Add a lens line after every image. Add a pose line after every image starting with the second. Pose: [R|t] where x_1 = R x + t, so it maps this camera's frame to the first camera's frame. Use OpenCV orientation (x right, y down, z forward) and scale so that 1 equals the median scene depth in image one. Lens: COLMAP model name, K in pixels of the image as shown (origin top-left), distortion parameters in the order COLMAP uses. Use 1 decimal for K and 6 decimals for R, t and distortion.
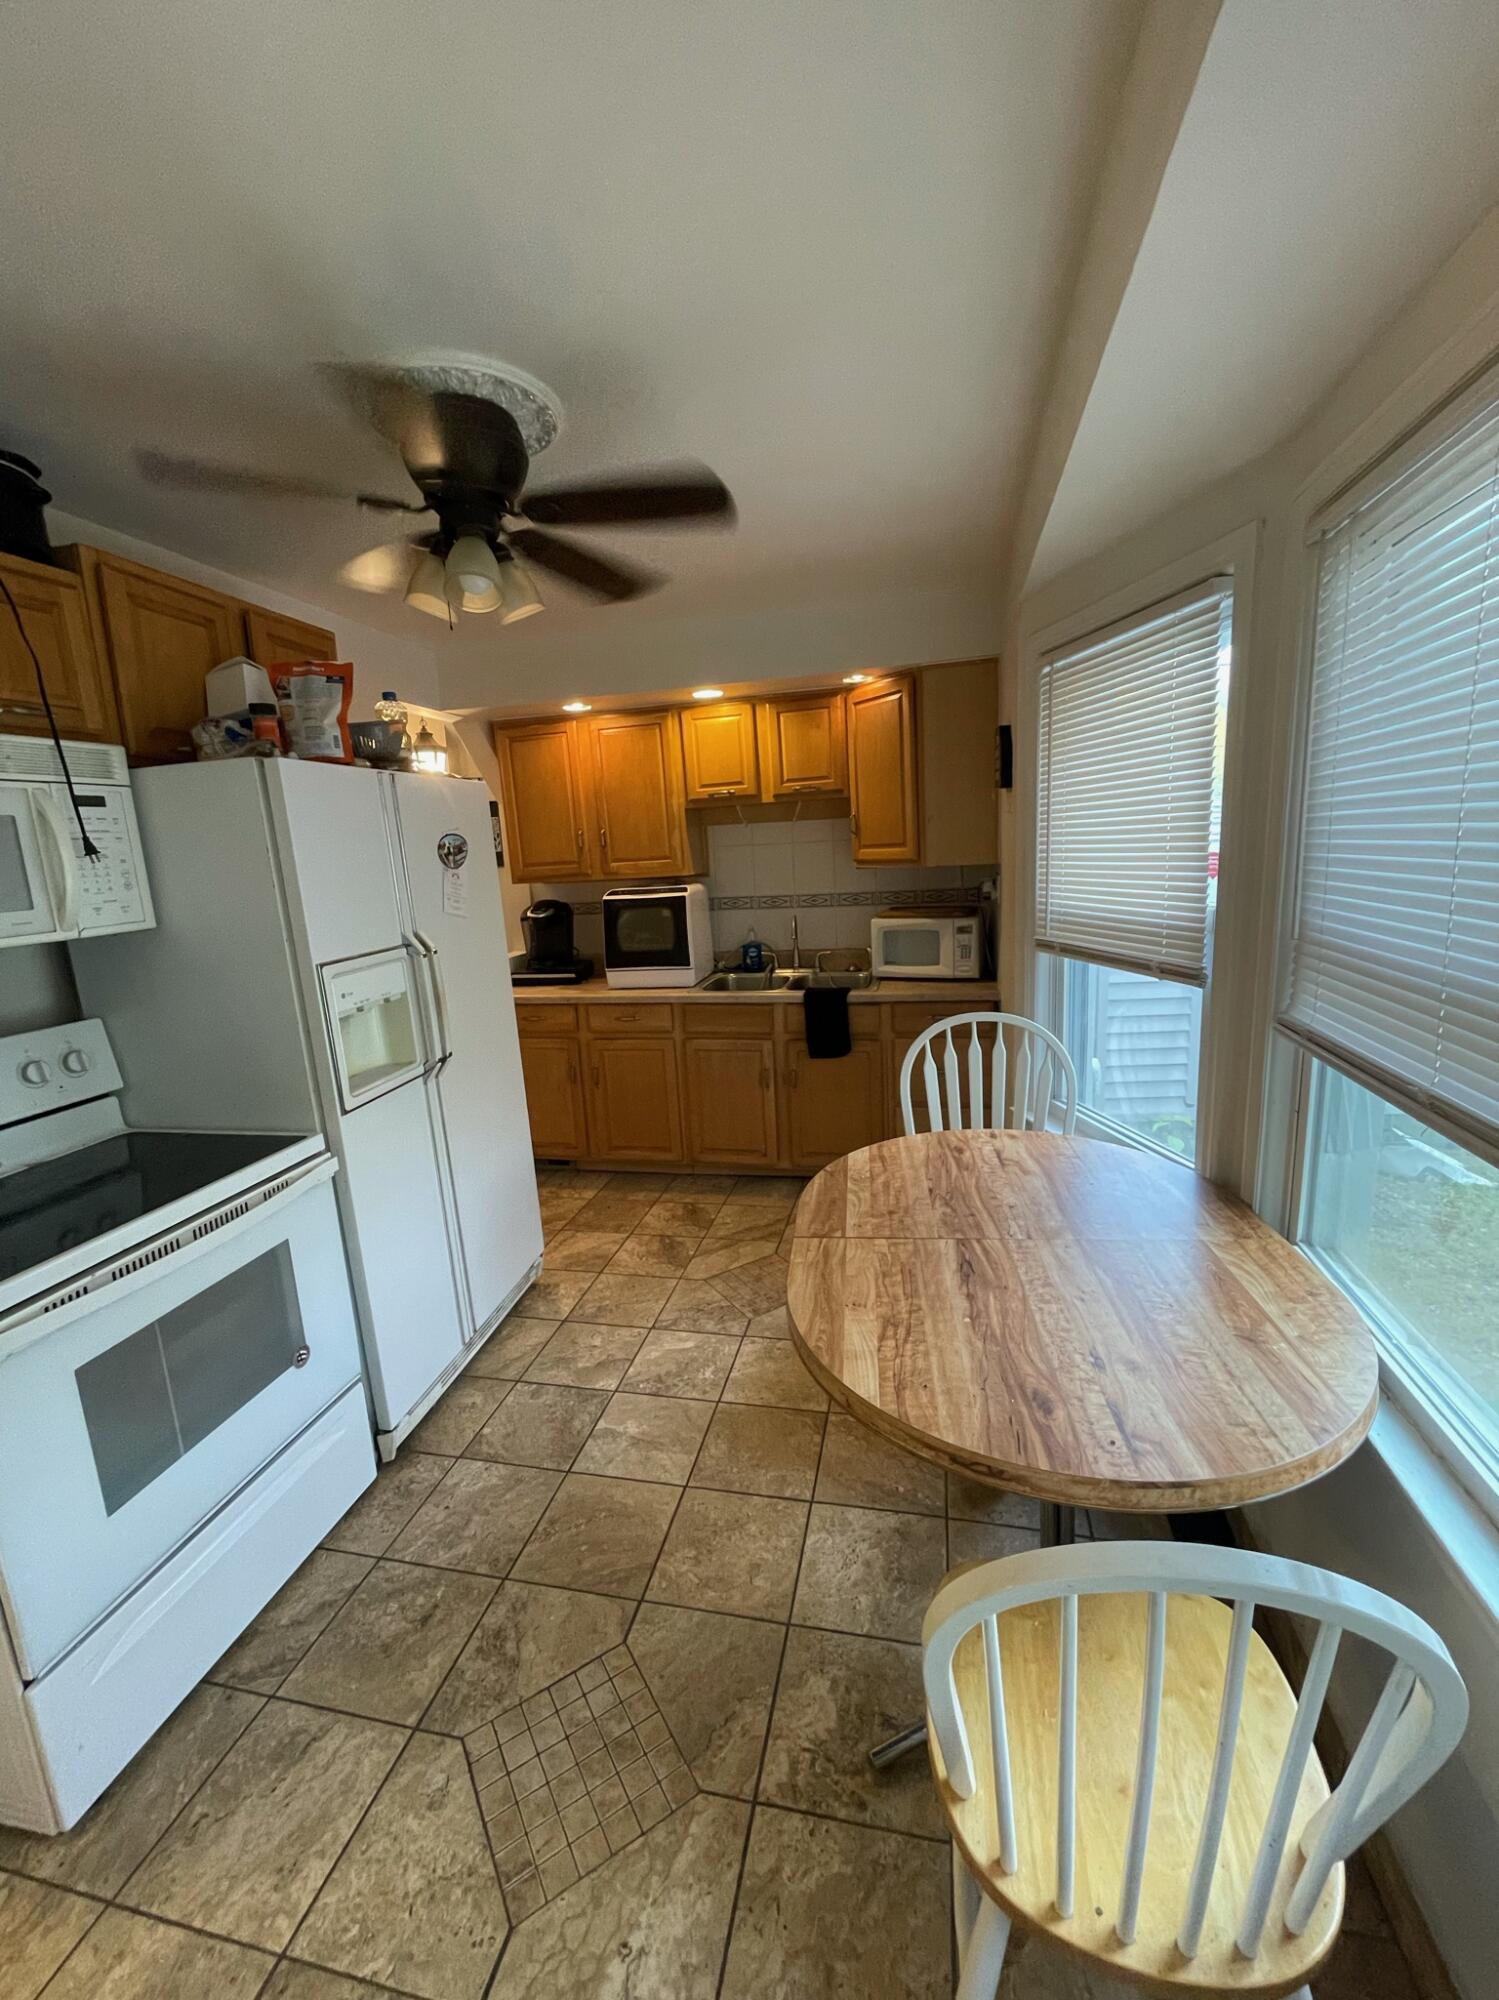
lens RADIAL K [[802.4, 0, 748.1], [0, 802.4, 995.5], [0, 0, 1]] dist [-0.003554, -0.000205]
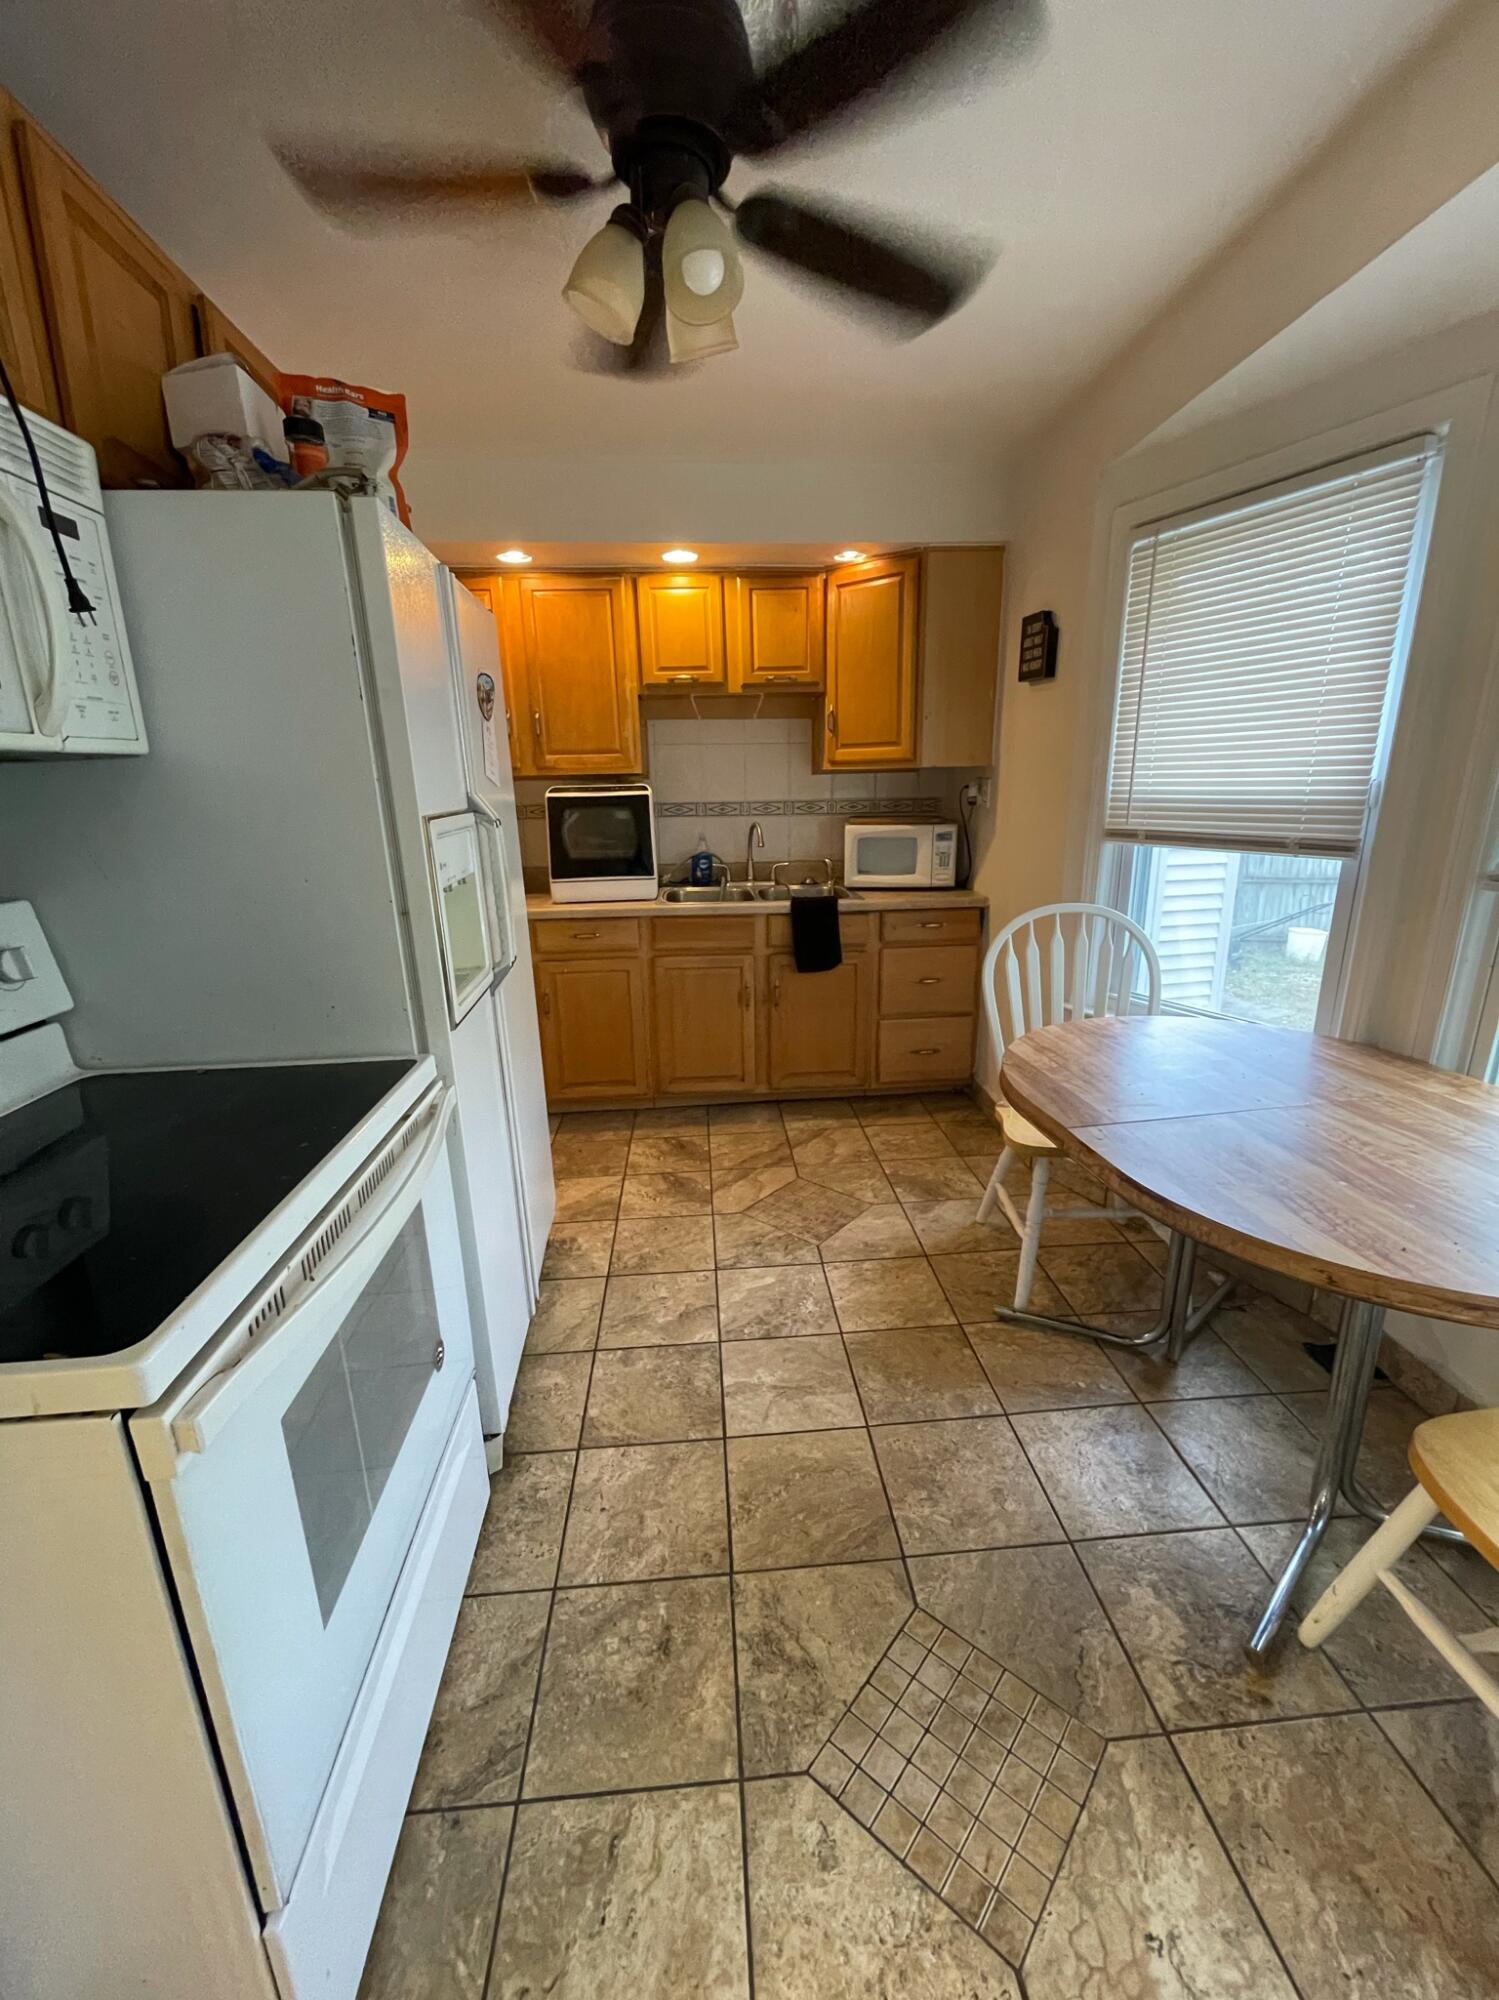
lens RADIAL K [[802.4, 0, 749.6], [0, 802.4, 996.4], [0, 0, 1]] dist [-0.003554, -0.000205]
pose [[0.956117, -0.040267, 0.290206, -0.453005], [0.021112, 0.997404, 0.068840, 0.073238], [-0.292225, -0.059692, 0.954485, 0.221118]]
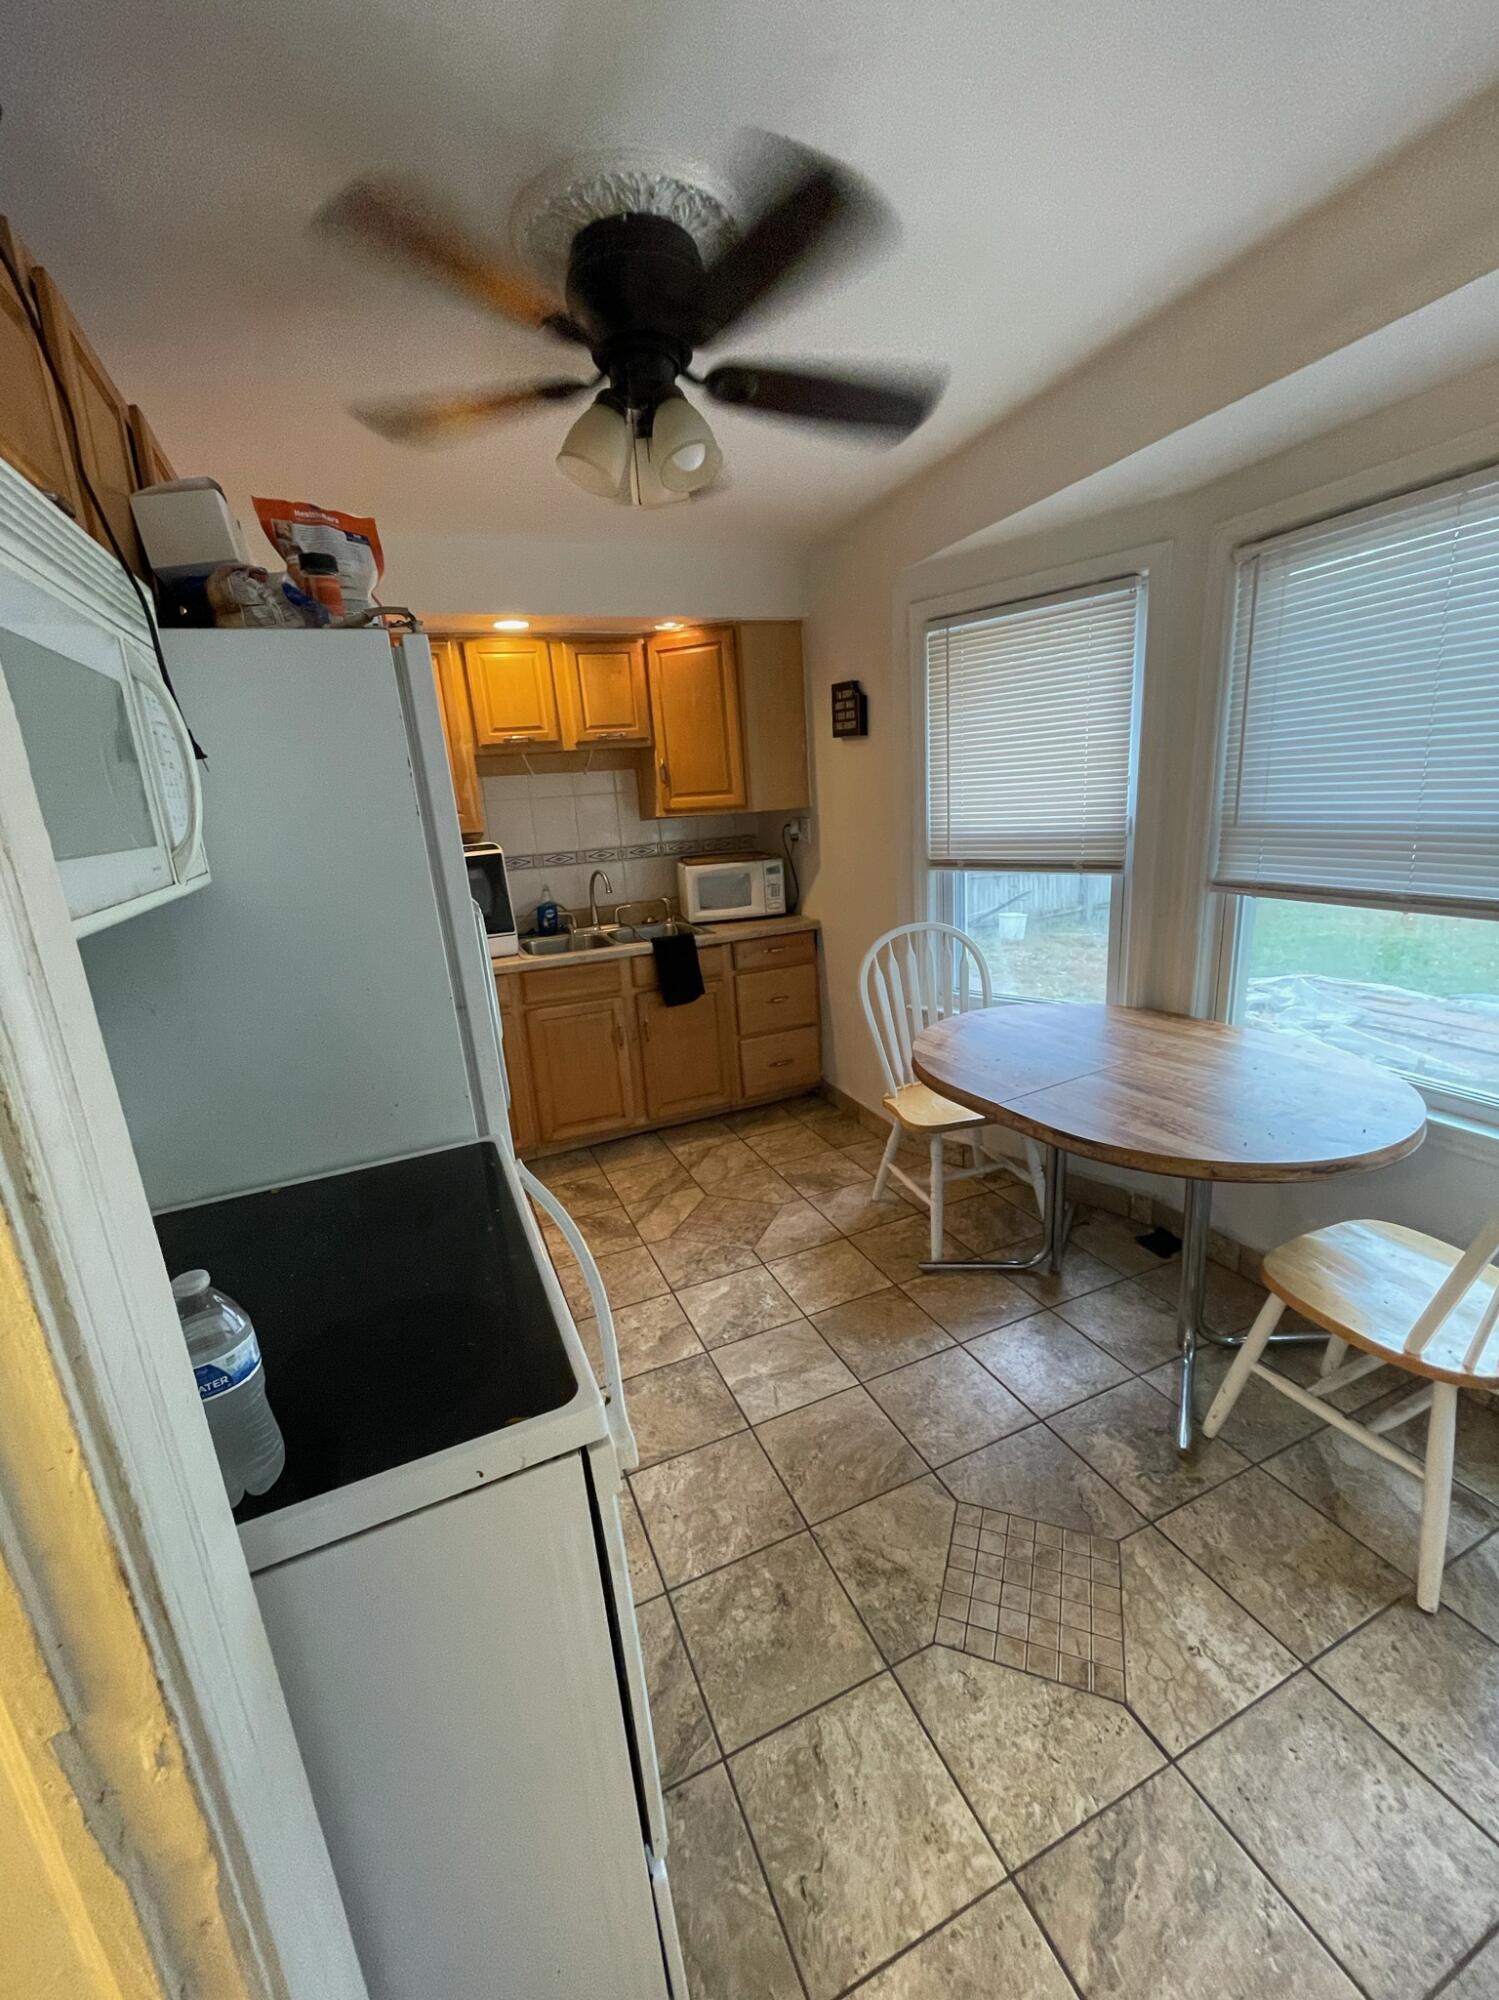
lens RADIAL K [[802.4, 0, 749.7], [0, 802.4, 996.3], [0, 0, 1]] dist [-0.003554, -0.000205]
pose [[0.809929, -0.147312, 0.567727, -0.737295], [0.132064, 0.988893, 0.068190, 0.017779], [-0.571467, 0.019747, 0.820388, 0.213472]]
